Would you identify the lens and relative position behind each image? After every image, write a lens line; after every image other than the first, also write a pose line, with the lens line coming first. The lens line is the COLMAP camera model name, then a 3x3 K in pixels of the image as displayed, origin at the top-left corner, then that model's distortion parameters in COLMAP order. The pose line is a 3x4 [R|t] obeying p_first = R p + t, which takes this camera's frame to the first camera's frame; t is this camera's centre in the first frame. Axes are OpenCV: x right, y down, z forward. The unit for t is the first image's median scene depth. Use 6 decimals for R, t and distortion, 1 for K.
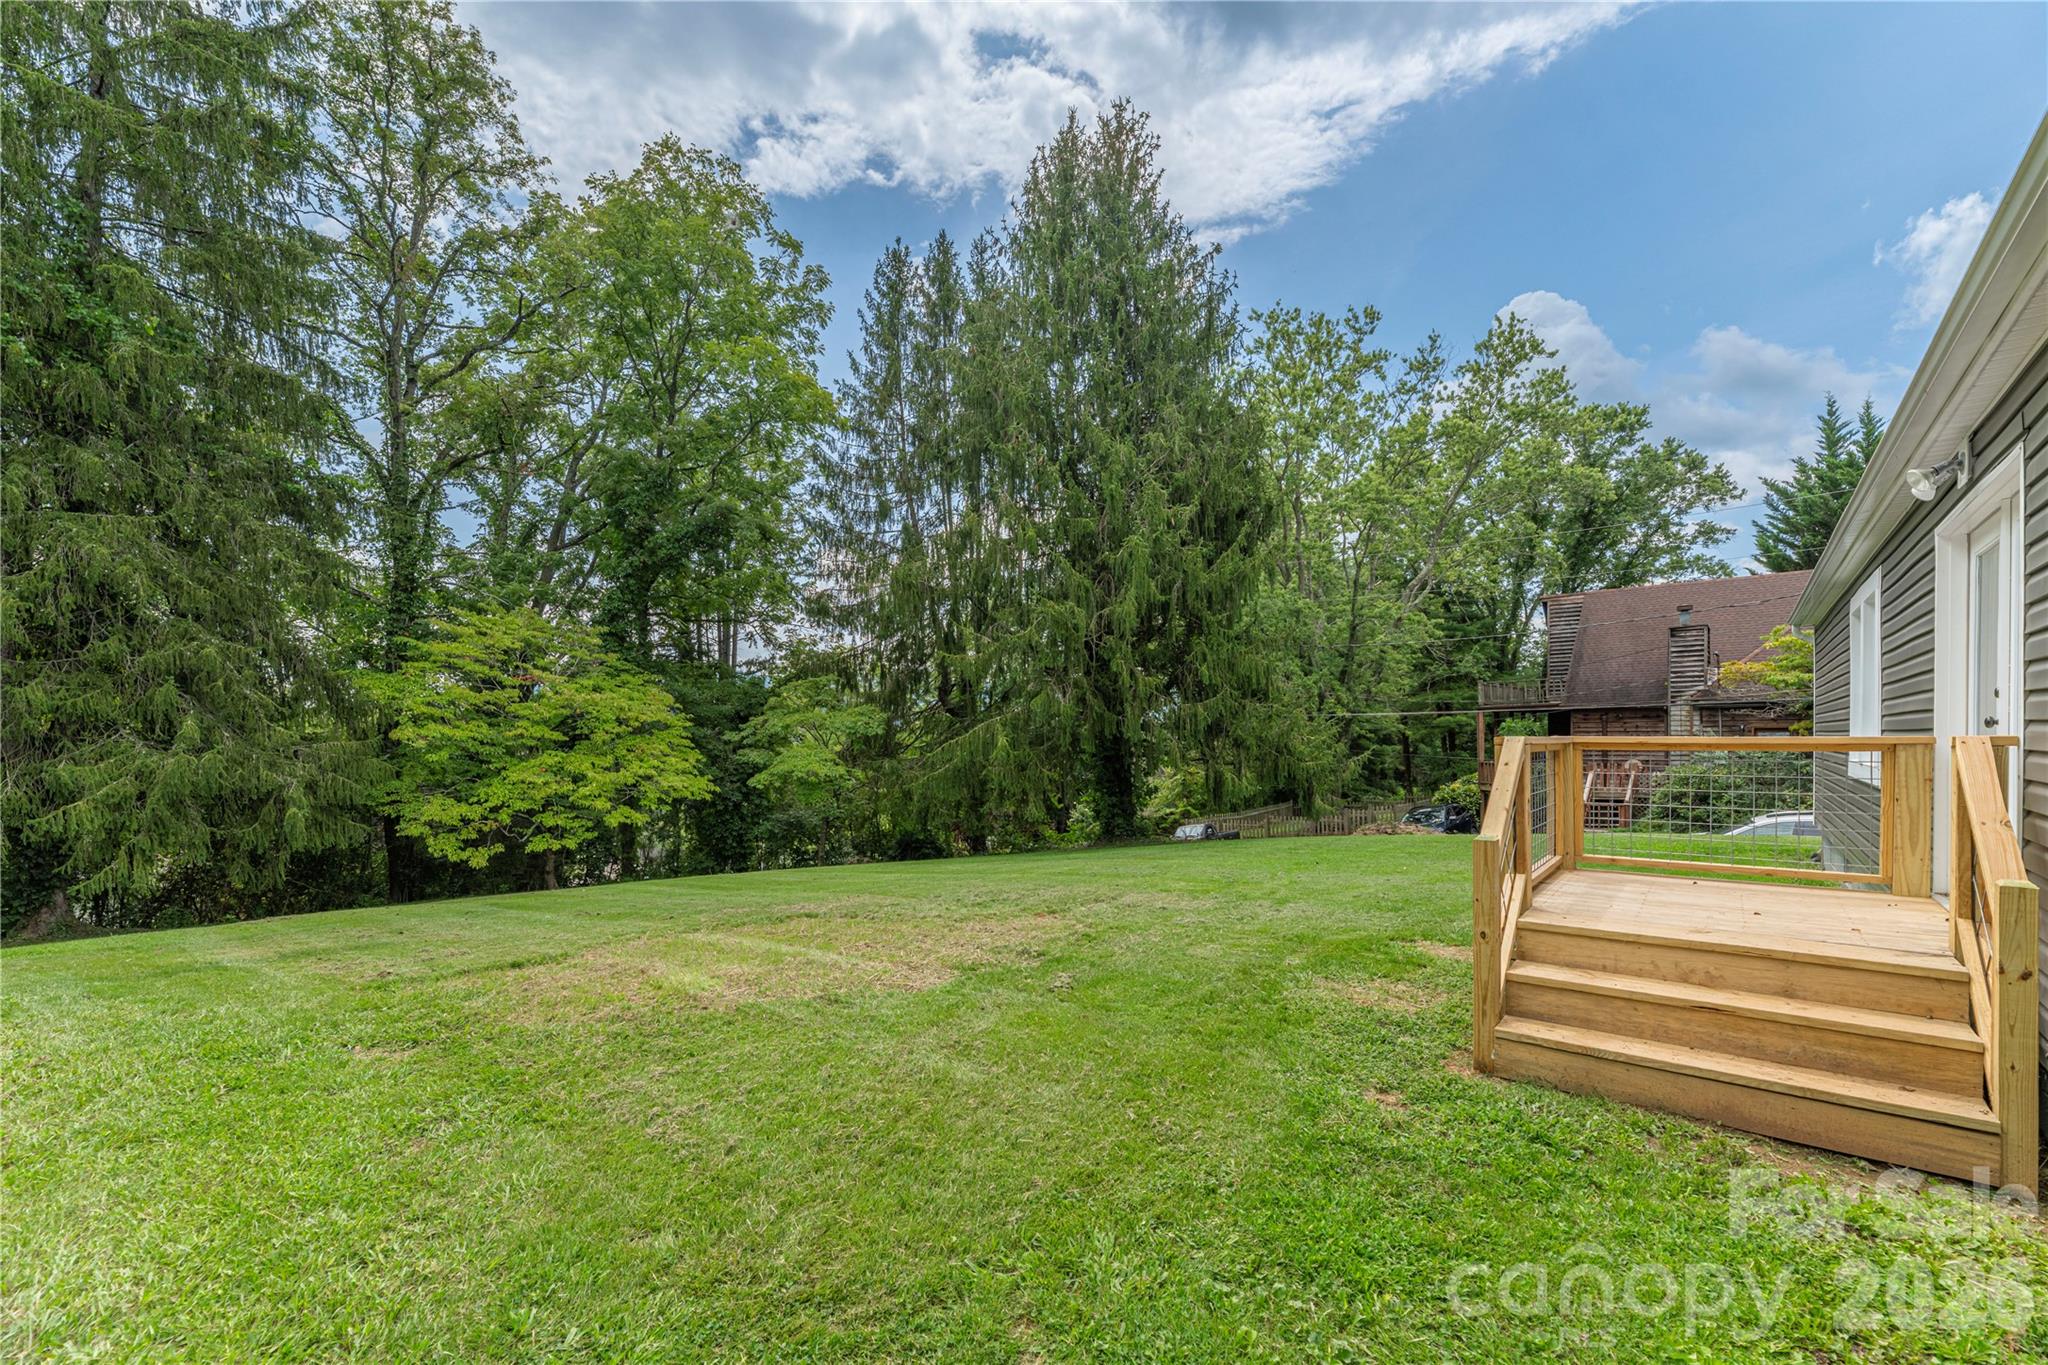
lens RADIAL K [[803.3, 0, 973.6], [0, 803.3, 740.6], [0, 0, 1]] dist [0.001801, 0.000371]
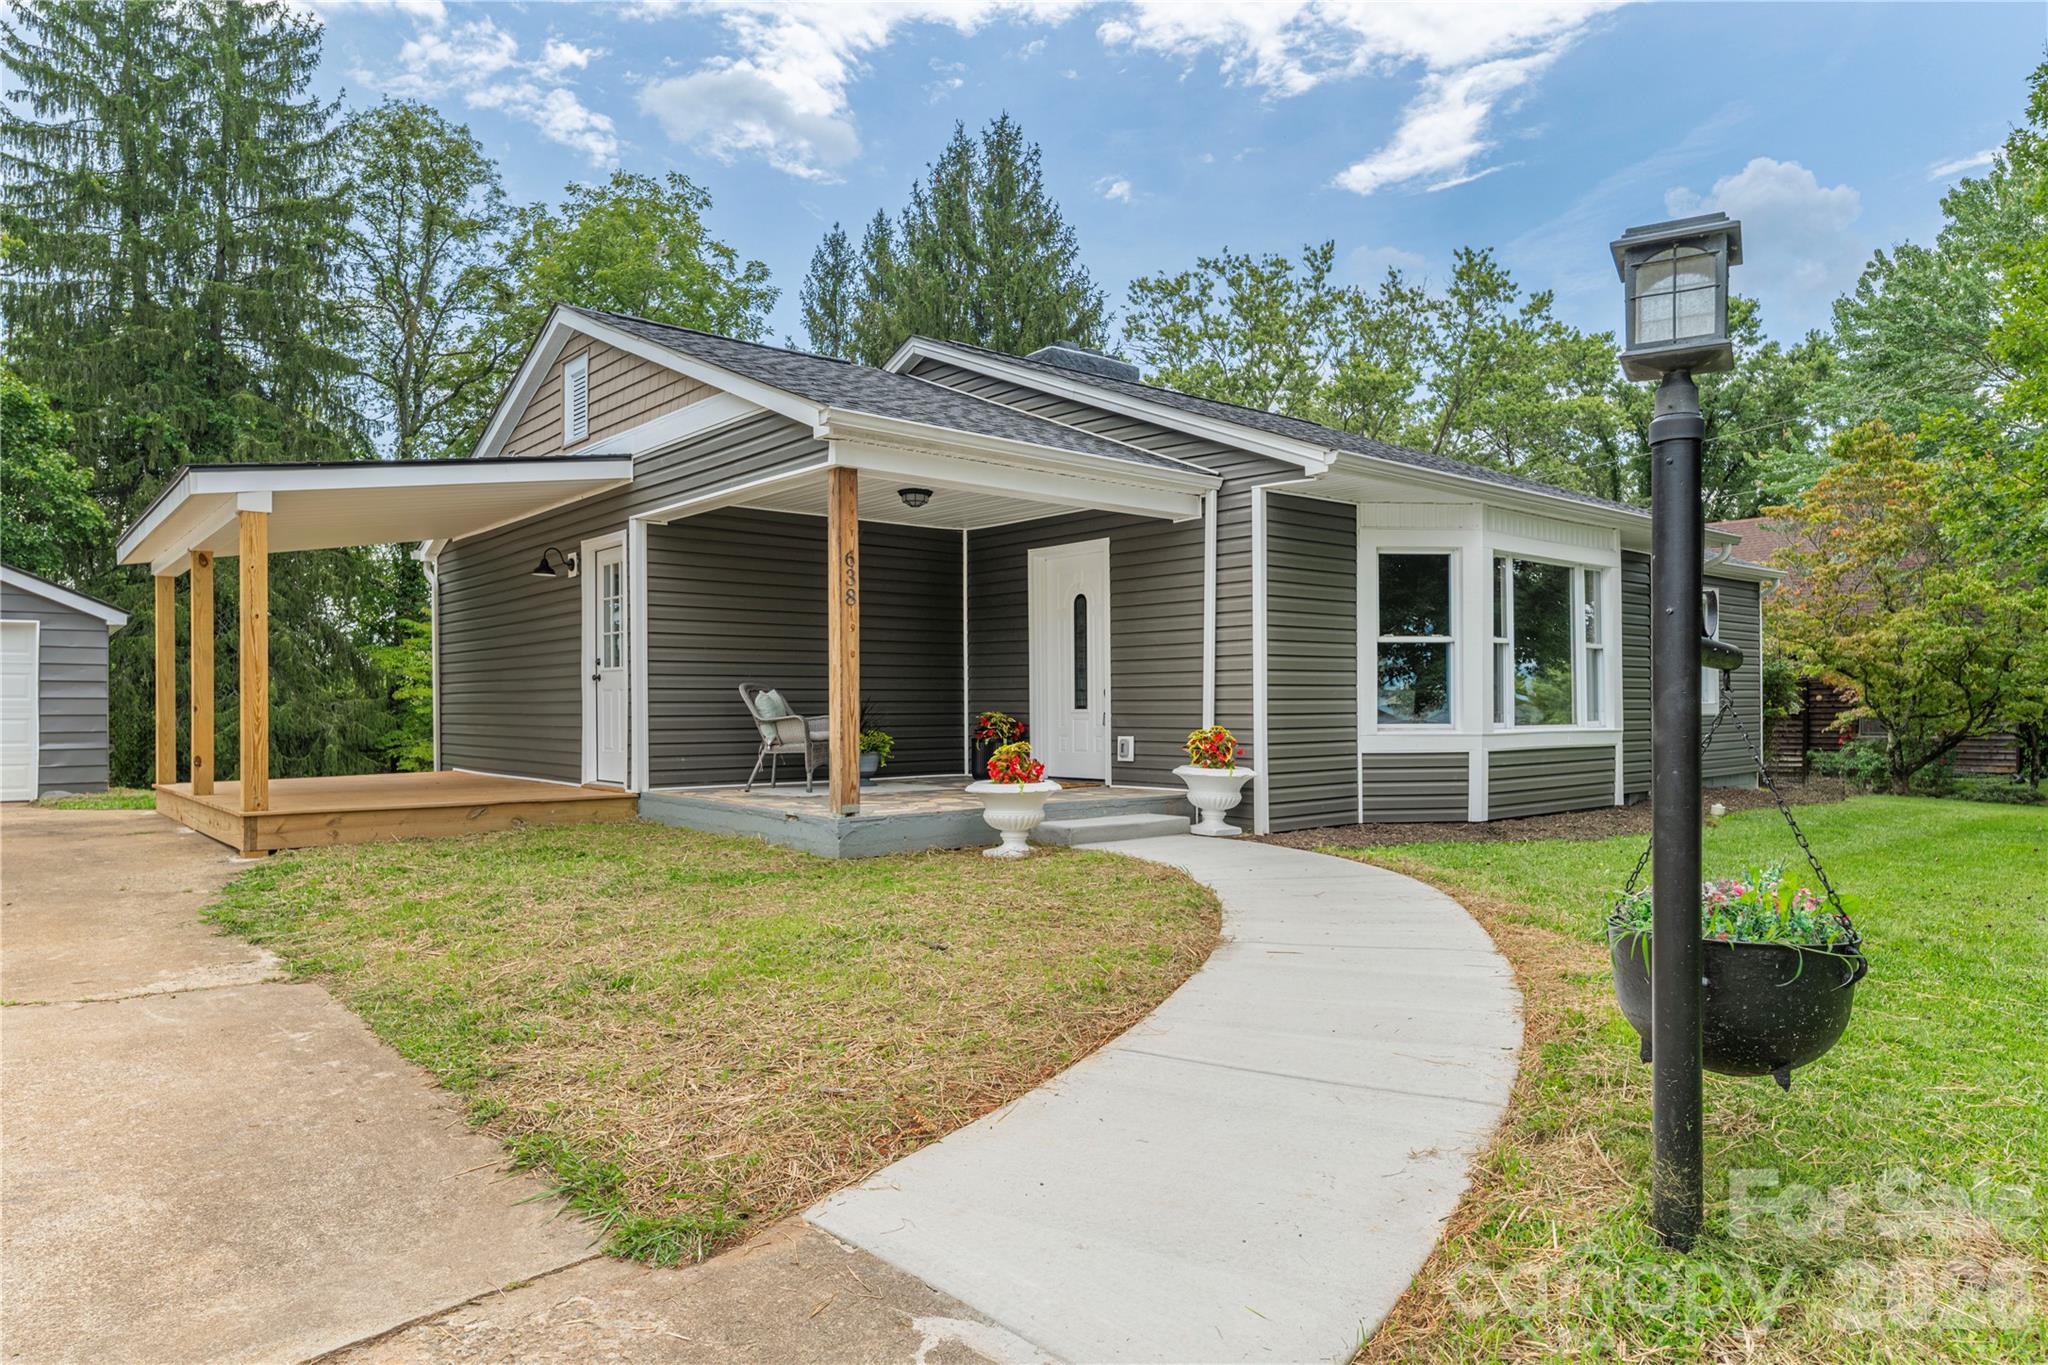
lens RADIAL K [[1300.6, 0, 1030.8], [0, 1300.6, 681.3], [0, 0, 1]] dist [-0.005703, 0.003037]
pose [[0.980552, -0.001827, -0.196252, 0.612705], [-0.002719, 0.999734, -0.022893, 0.014387], [0.196242, 0.022981, 0.980286, -0.755518]]
